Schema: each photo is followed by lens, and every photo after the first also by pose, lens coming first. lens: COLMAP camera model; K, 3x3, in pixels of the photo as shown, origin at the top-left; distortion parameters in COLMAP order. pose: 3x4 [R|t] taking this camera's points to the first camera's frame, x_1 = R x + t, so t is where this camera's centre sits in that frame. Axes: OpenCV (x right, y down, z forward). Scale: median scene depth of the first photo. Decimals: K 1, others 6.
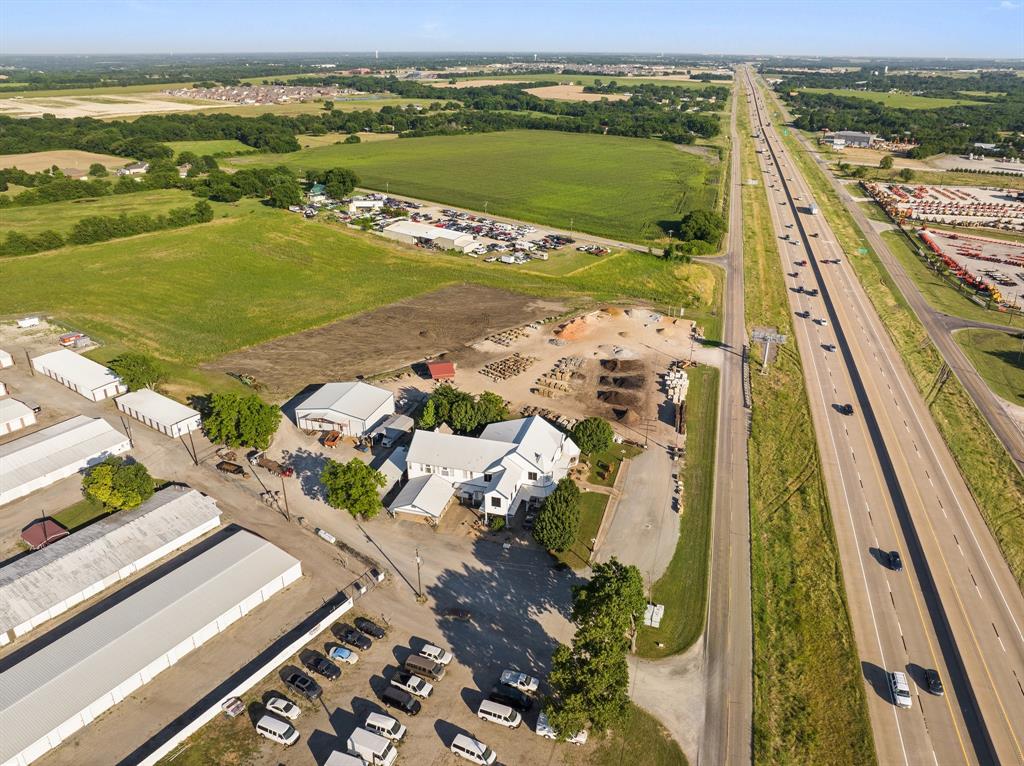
lens RADIAL K [[731.3, 0, 514.7], [0, 731.3, 383.1], [0, 0, 1]] dist [-0.032101, -0.001928]
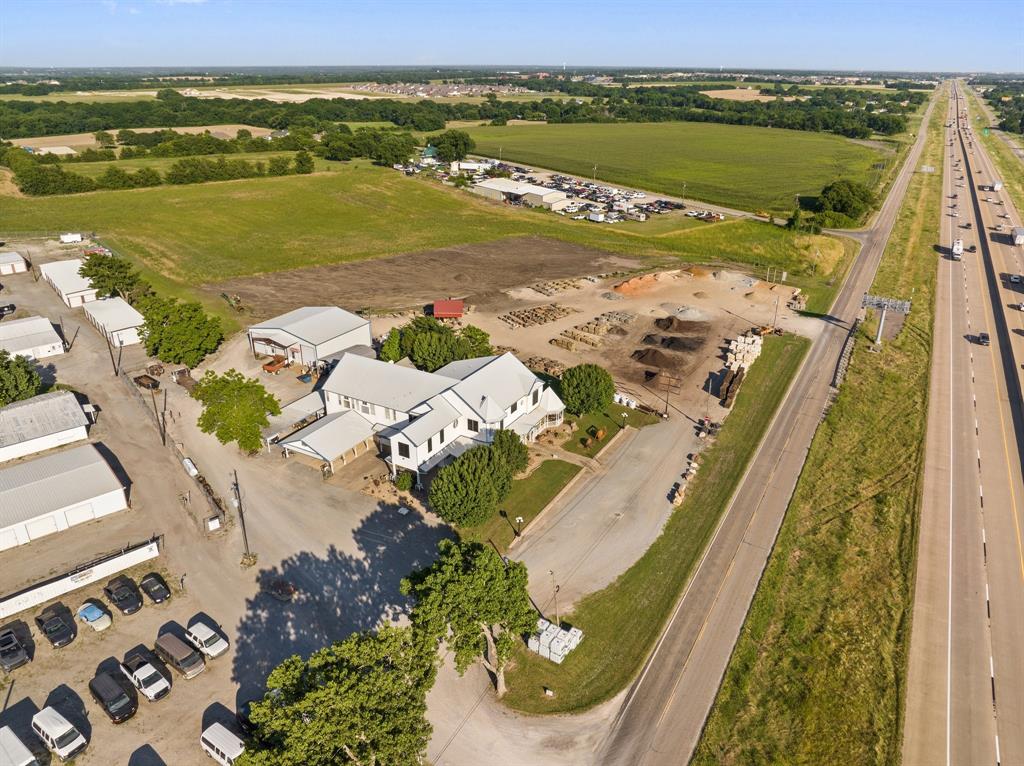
lens RADIAL K [[722.2, 0, 513.4], [0, 722.2, 381.9], [0, 0, 1]] dist [-0.048783, 0.026720]
pose [[0.970991, 0.098226, -0.218011, 0.130235], [-0.101460, 0.994833, -0.003664, 0.050285], [0.216525, 0.025677, 0.975939, 0.189156]]
